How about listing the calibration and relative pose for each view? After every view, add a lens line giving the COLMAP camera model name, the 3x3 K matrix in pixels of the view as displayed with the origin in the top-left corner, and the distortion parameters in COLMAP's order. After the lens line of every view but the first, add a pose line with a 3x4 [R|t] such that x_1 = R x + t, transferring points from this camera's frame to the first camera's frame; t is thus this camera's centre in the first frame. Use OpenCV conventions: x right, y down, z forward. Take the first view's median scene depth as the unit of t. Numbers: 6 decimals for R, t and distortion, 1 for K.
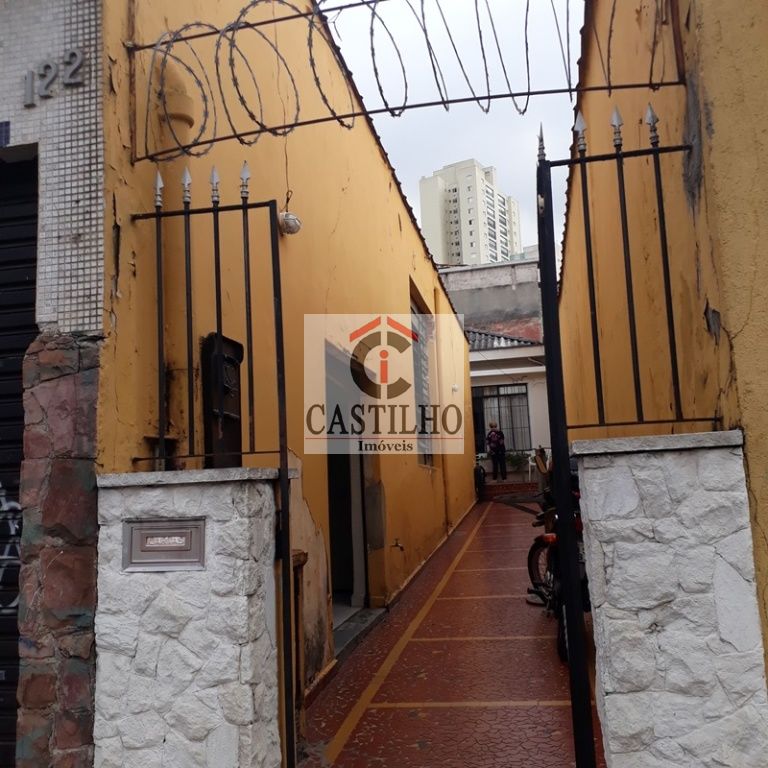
lens RADIAL K [[832.4, 0, 381.2], [0, 832.4, 384.0], [0, 0, 1]] dist [0.007412, 0.000000]
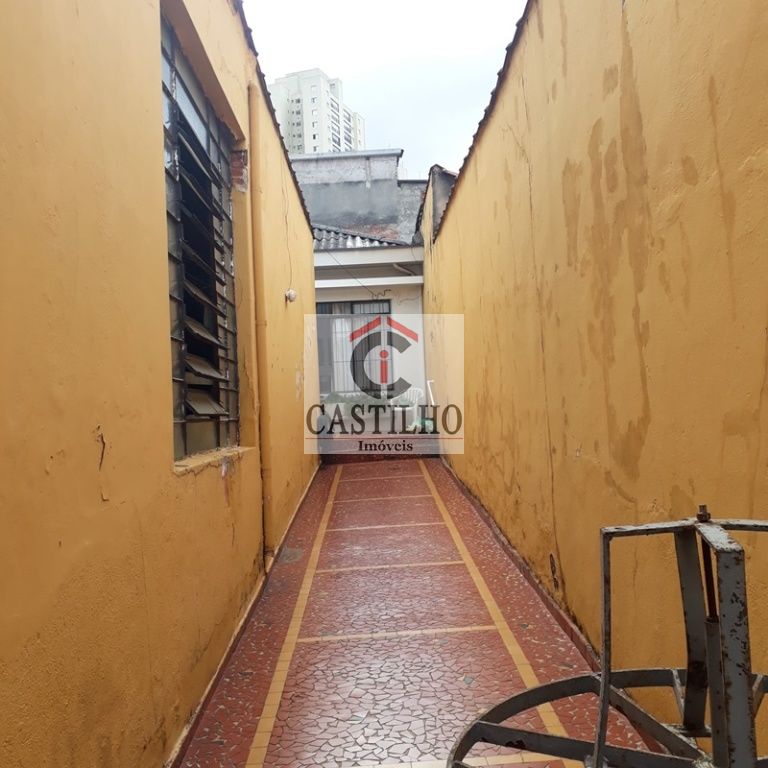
lens RADIAL K [[832.4, 0, 383.4], [0, 832.4, 383.8], [0, 0, 1]] dist [0.007412, 0.000000]
pose [[0.981288, 0.004369, 0.192498, 0.018582], [-0.021397, 0.996025, 0.086464, 0.006862], [-0.191356, -0.088965, 0.977481, 0.187751]]
